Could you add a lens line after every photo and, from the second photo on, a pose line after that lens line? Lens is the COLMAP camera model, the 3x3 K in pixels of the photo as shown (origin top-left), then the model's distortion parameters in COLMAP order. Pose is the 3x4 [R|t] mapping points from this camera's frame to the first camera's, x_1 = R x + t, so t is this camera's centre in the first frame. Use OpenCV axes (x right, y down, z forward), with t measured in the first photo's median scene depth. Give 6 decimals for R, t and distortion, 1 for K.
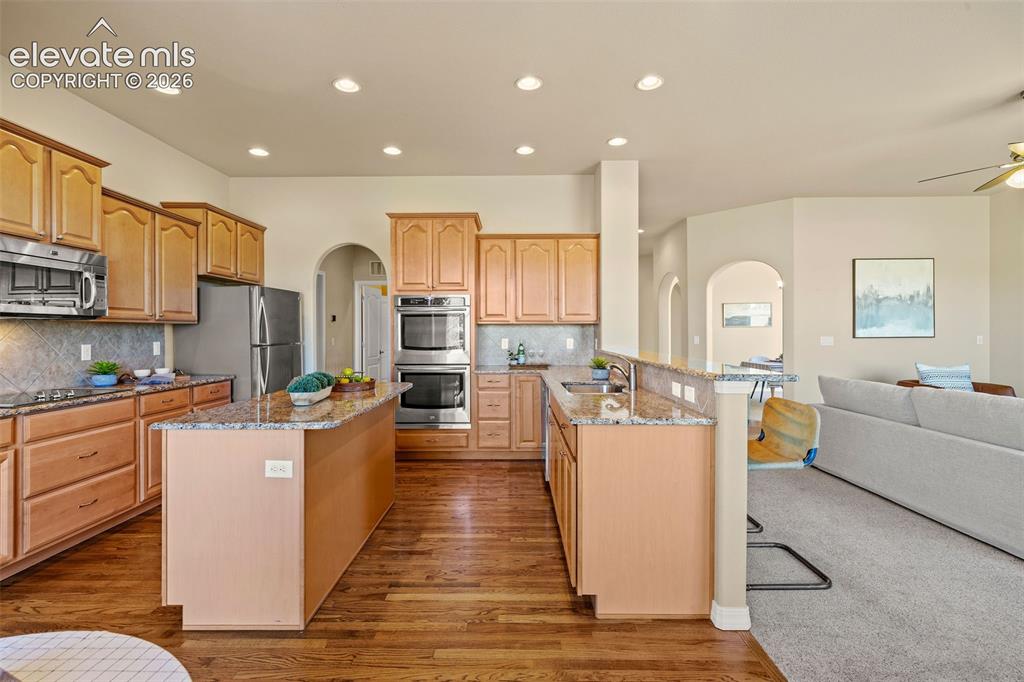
lens RADIAL K [[467.6, 0, 511.8], [0, 467.6, 330.9], [0, 0, 1]] dist [0.000933, -0.000120]
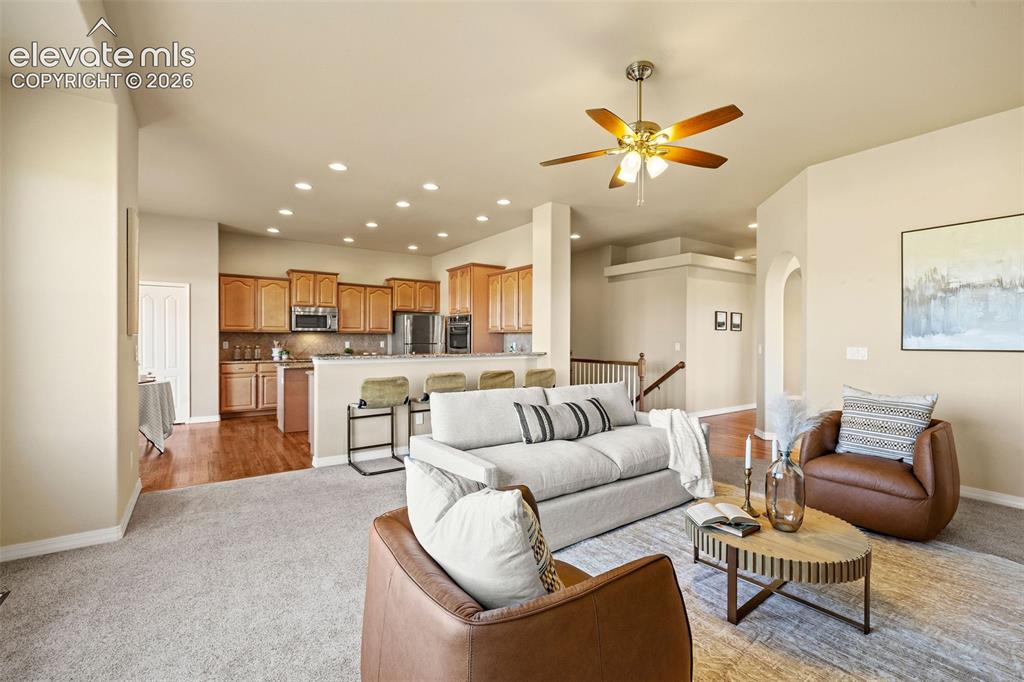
lens RADIAL K [[444.3, 0, 511.1], [0, 444.3, 337.2], [0, 0, 1]] dist [-0.000980, -0.000991]
pose [[0.581493, 0.003795, -0.813542, 1.367615], [-0.003469, 0.999992, 0.002186, -0.003533], [0.813544, 0.001551, 0.581502, 0.255984]]
